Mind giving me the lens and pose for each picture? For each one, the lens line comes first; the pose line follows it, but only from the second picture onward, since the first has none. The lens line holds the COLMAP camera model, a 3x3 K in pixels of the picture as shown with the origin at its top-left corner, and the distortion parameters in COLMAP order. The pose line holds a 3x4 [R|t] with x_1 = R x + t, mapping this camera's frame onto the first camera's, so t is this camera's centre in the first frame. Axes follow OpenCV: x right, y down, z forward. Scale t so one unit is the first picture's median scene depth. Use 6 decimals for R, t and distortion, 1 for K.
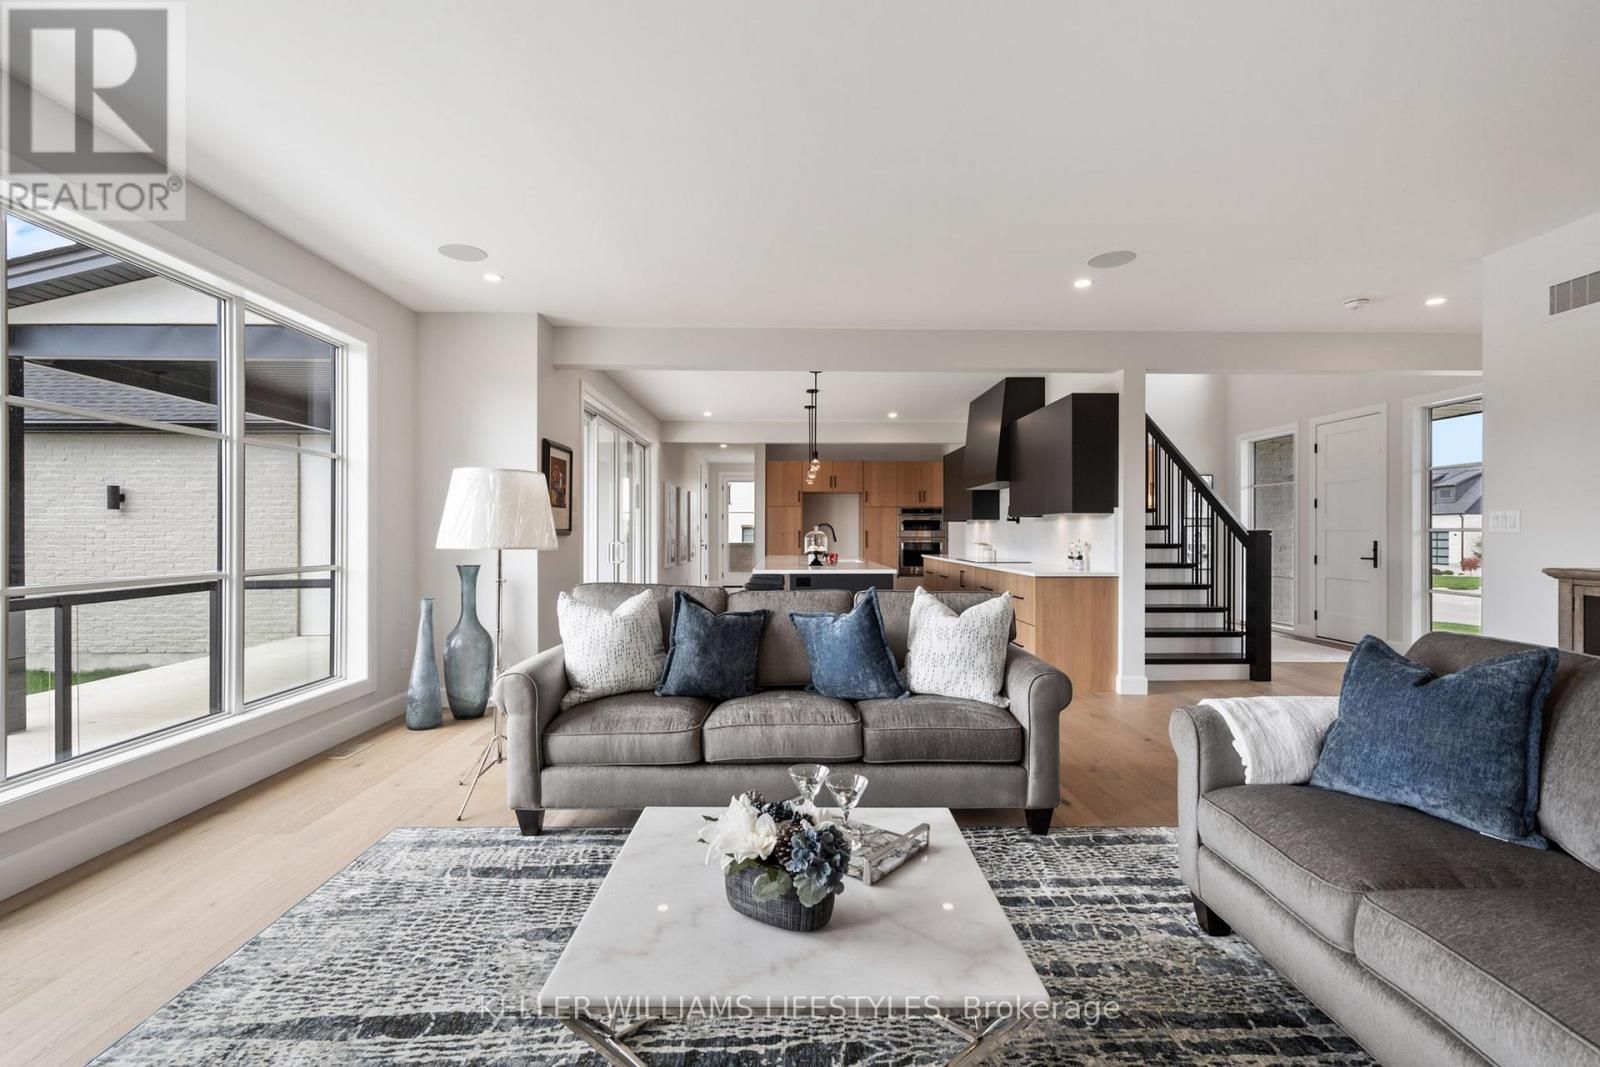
lens RADIAL K [[740.4, 0, 810.3], [0, 740.4, 528.5], [0, 0, 1]] dist [-0.004824, 0.004720]
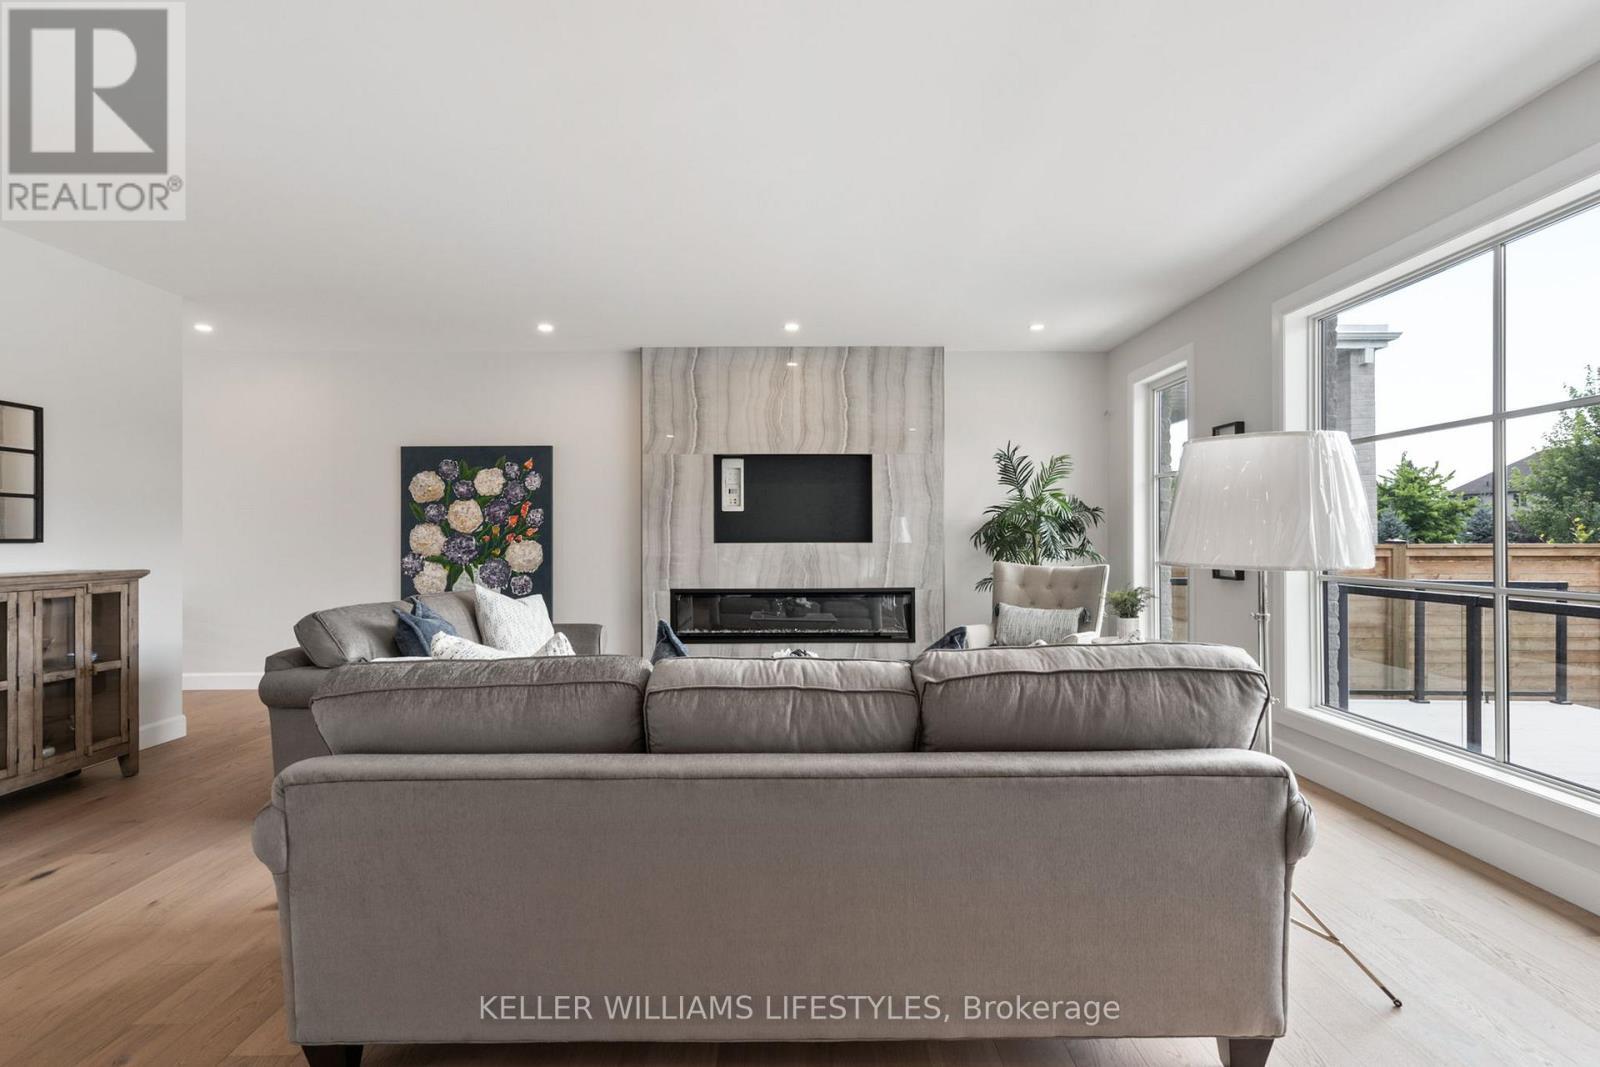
lens RADIAL K [[740.4, 0, 796.0], [0, 740.4, 540.5], [0, 0, 1]] dist [-0.004824, 0.004720]
pose [[-0.999637, 0.002732, 0.026803, -0.057273], [0.002739, 0.999996, 0.000239, 0.007324], [-0.026803, 0.000313, -0.999641, 1.690190]]
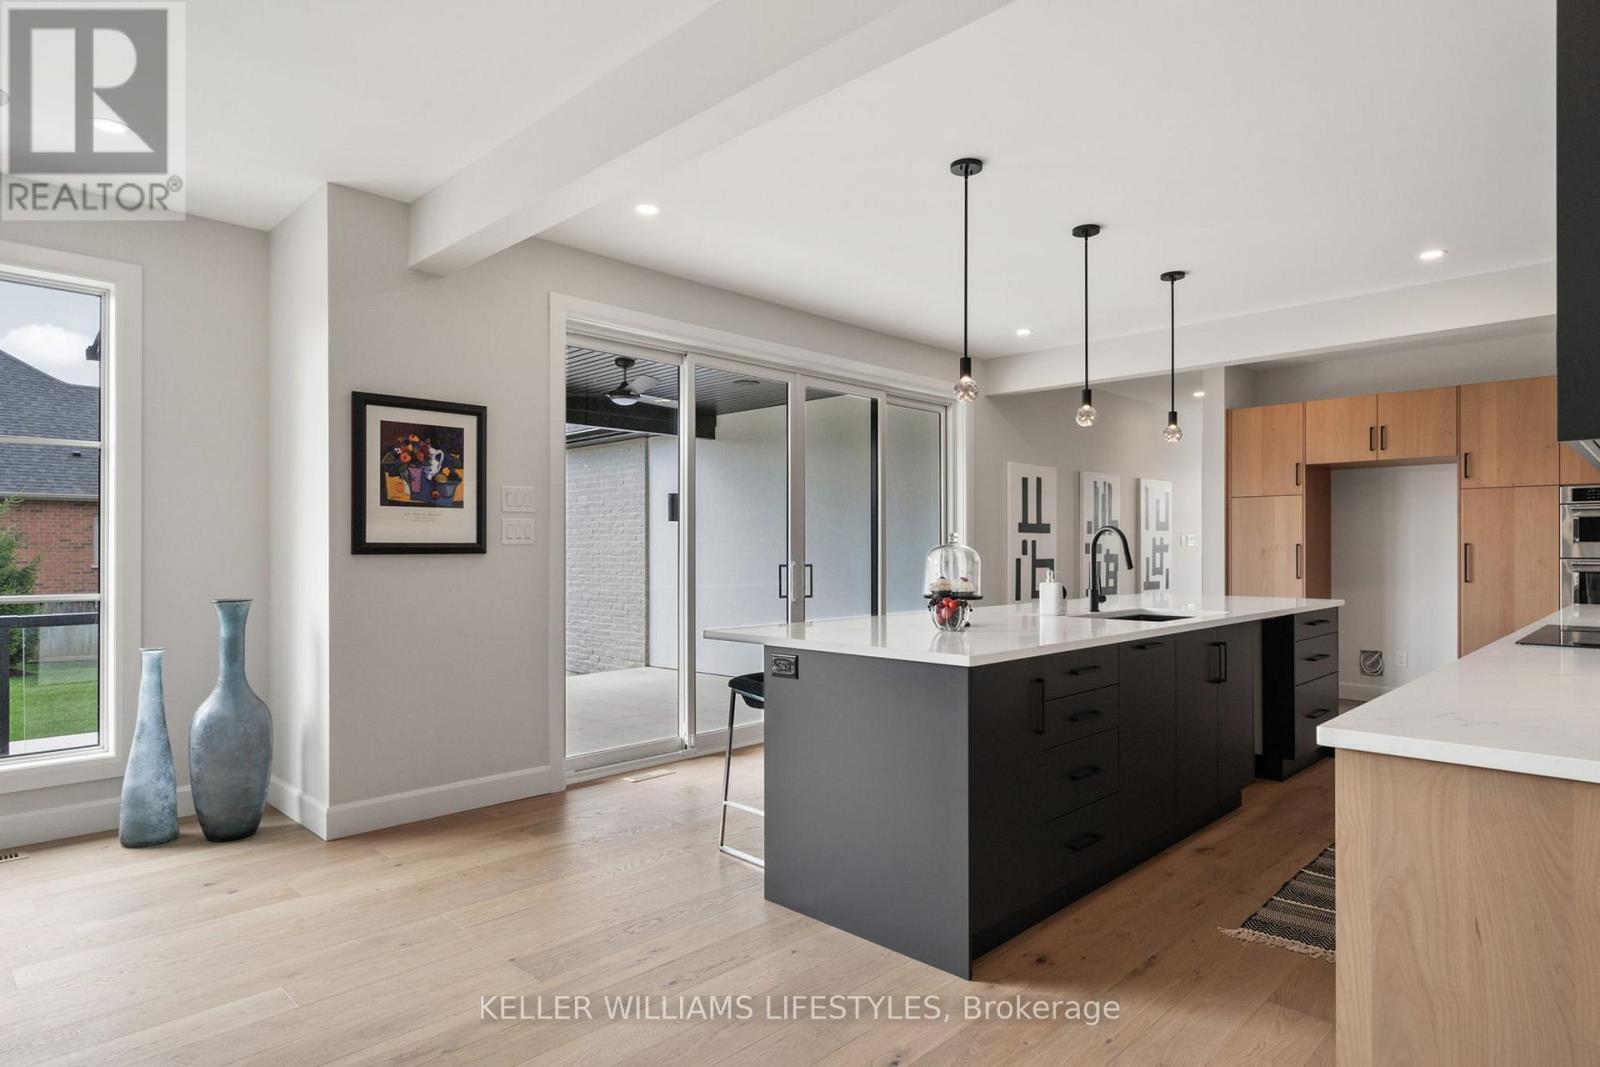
lens RADIAL K [[898.5, 0, 798.5], [0, 898.5, 546.0], [0, 0, 1]] dist [-0.002953, 0.004282]
pose [[0.693222, -0.003648, -0.720714, 0.670925], [0.005294, 0.999986, 0.000031, 0.008954], [0.720704, -0.003837, 0.693232, 1.235936]]
